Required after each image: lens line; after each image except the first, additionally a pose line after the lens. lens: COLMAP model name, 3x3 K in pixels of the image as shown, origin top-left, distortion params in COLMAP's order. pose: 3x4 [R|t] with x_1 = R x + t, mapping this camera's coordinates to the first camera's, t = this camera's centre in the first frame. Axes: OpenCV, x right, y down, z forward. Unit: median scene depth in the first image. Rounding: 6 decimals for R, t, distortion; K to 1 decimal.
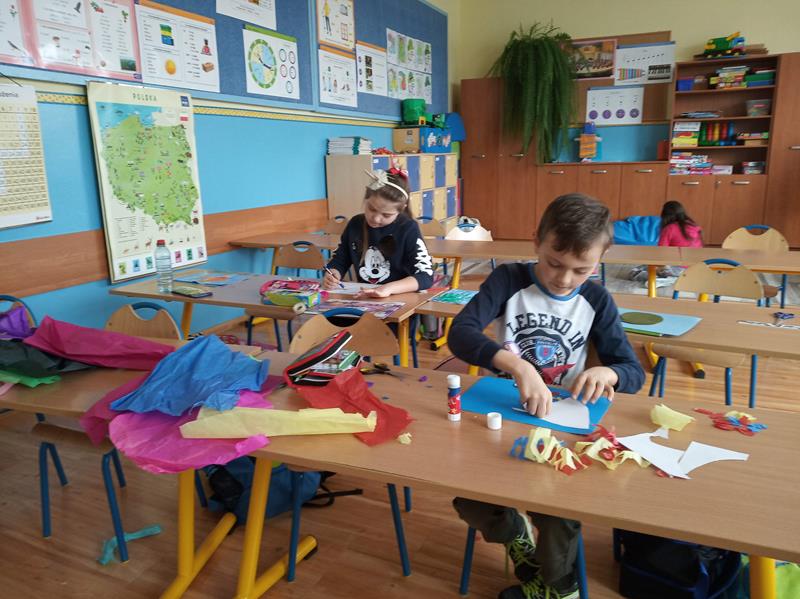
lens RADIAL K [[614.4, 0, 403.8], [0, 614.4, 301.8], [0, 0, 1]] dist [0.006565, -0.015469]
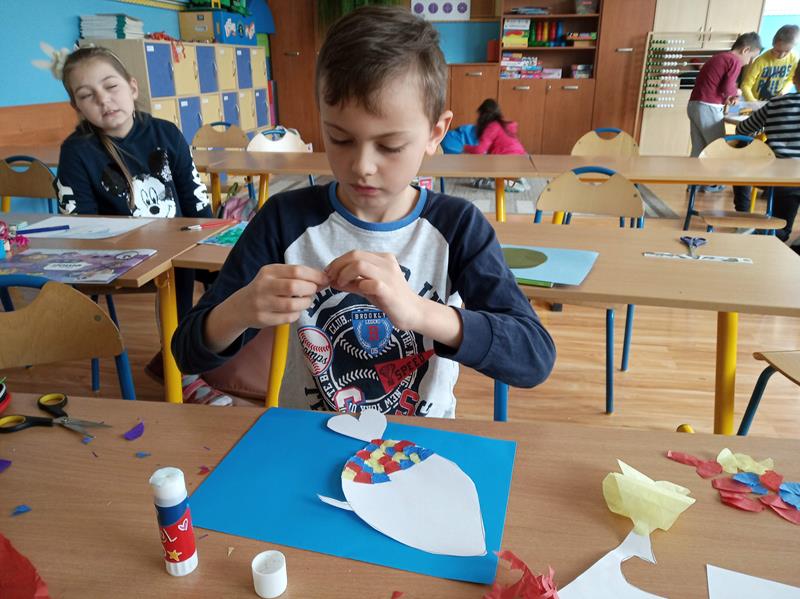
lens RADIAL K [[614.4, 0, 406.4], [0, 614.4, 297.7], [0, 0, 1]] dist [0.006565, -0.015469]
pose [[0.961873, -0.079033, 0.261829, 0.028269], [0.045663, 0.990307, 0.131172, -0.007536], [-0.269658, -0.114215, 0.956159, 0.121726]]
